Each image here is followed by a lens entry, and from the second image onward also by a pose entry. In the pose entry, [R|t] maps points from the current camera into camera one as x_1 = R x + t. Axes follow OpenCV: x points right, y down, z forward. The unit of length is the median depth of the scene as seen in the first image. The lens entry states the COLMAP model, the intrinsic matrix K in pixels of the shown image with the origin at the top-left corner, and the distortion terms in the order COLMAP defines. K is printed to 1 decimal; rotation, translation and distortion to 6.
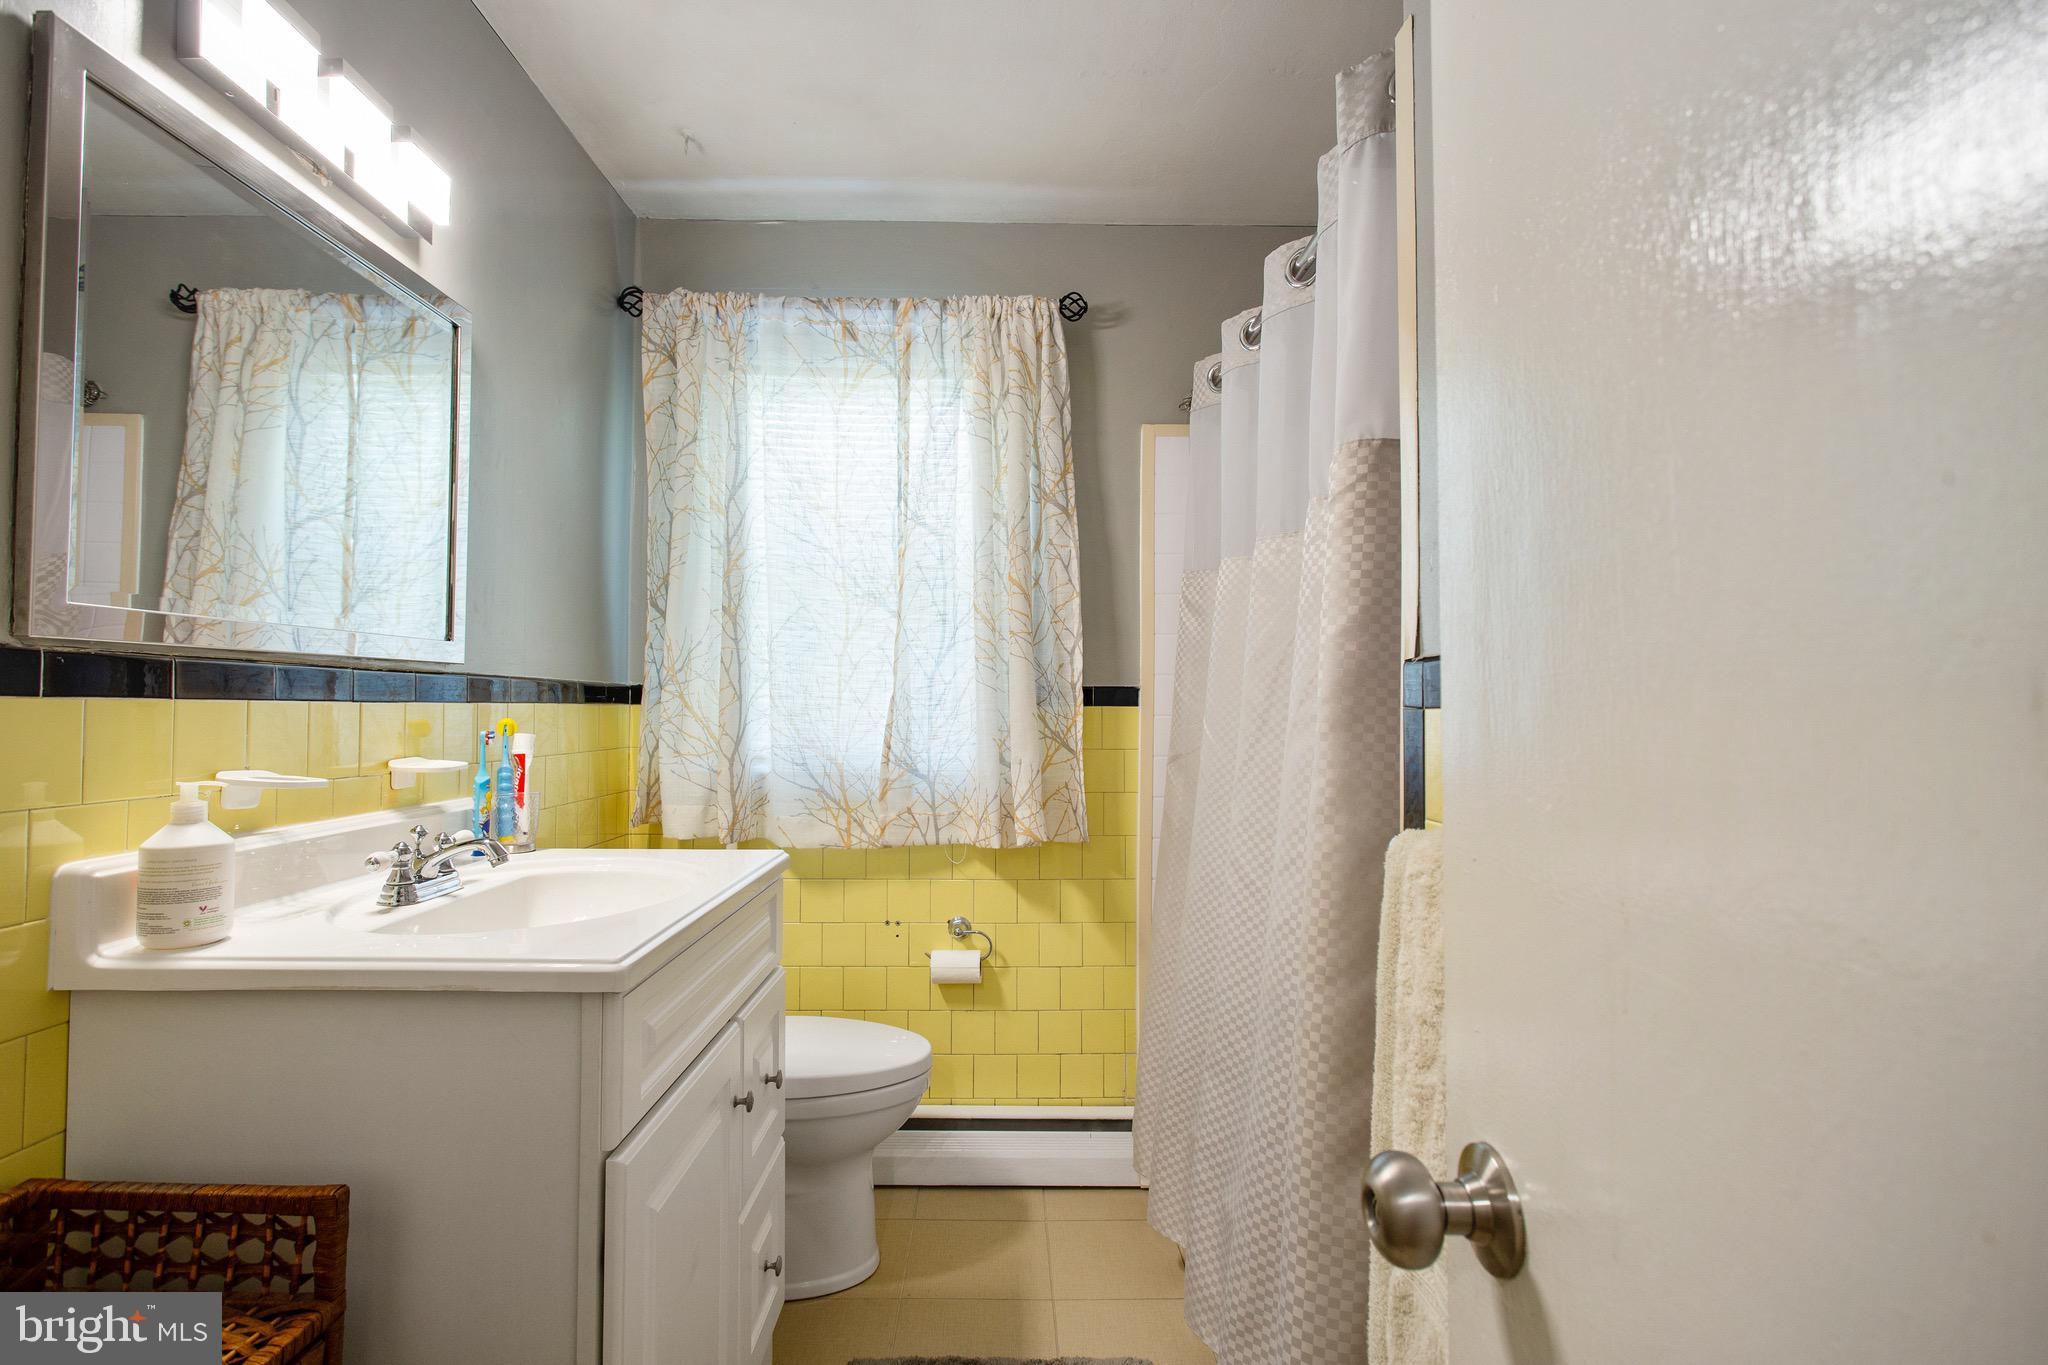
lens RADIAL K [[984.0, 0, 1023.7], [0, 984.0, 659.6], [0, 0, 1]] dist [0.000051, 0.000635]
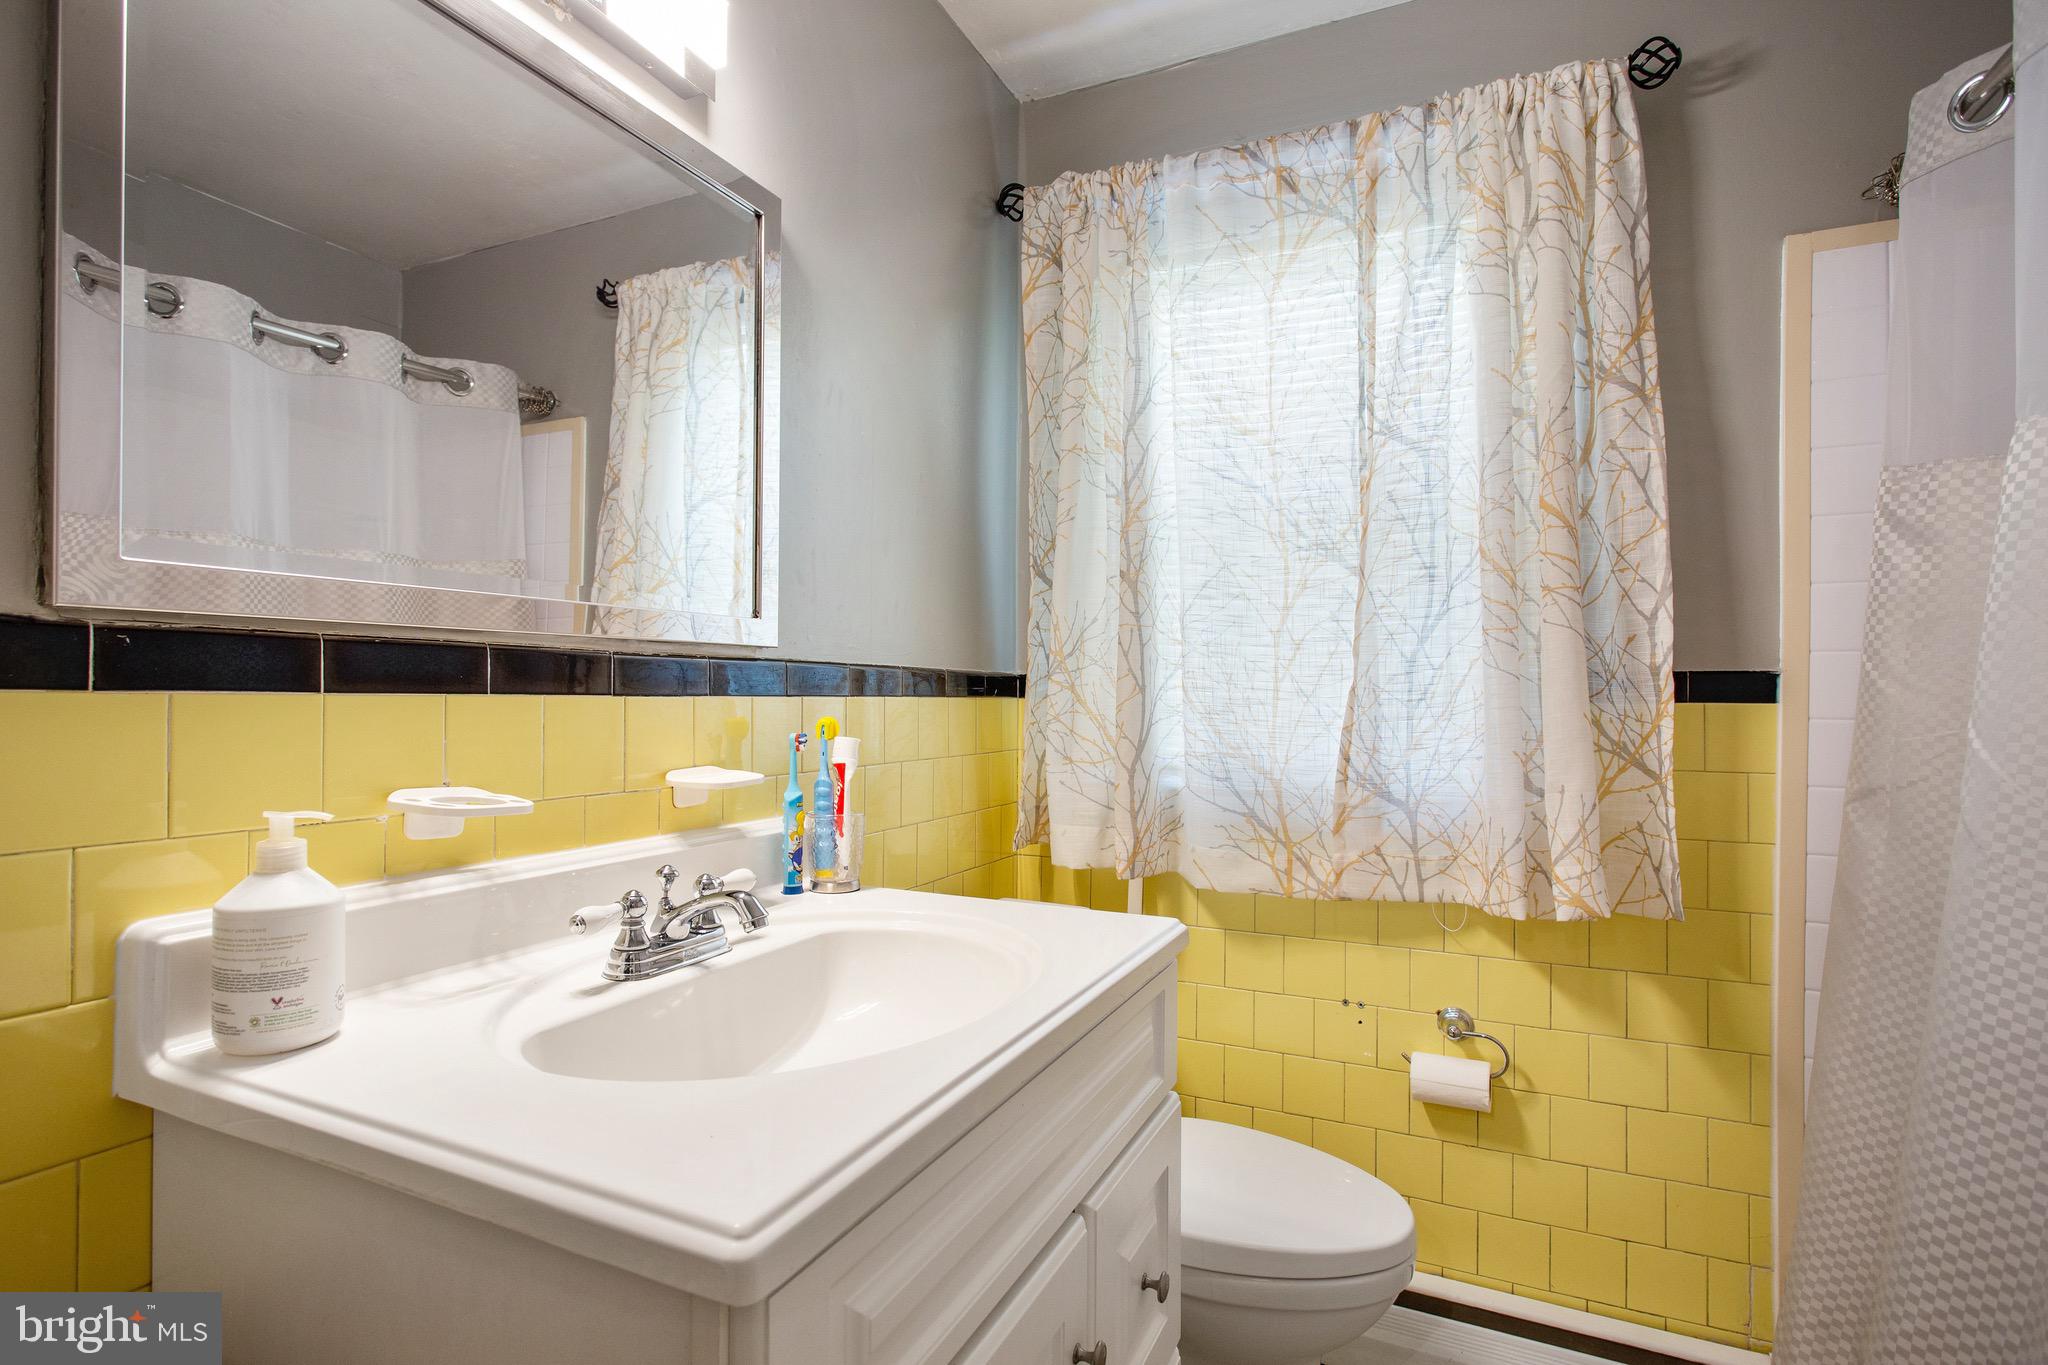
lens RADIAL K [[994.3, 0, 995.1], [0, 994.3, 695.4], [0, 0, 1]] dist [-0.007583, 0.000913]
pose [[0.886540, 0.002324, -0.462647, -0.031355], [0.018649, 0.998995, 0.040755, 0.009334], [0.462276, -0.044759, 0.885605, 0.254210]]
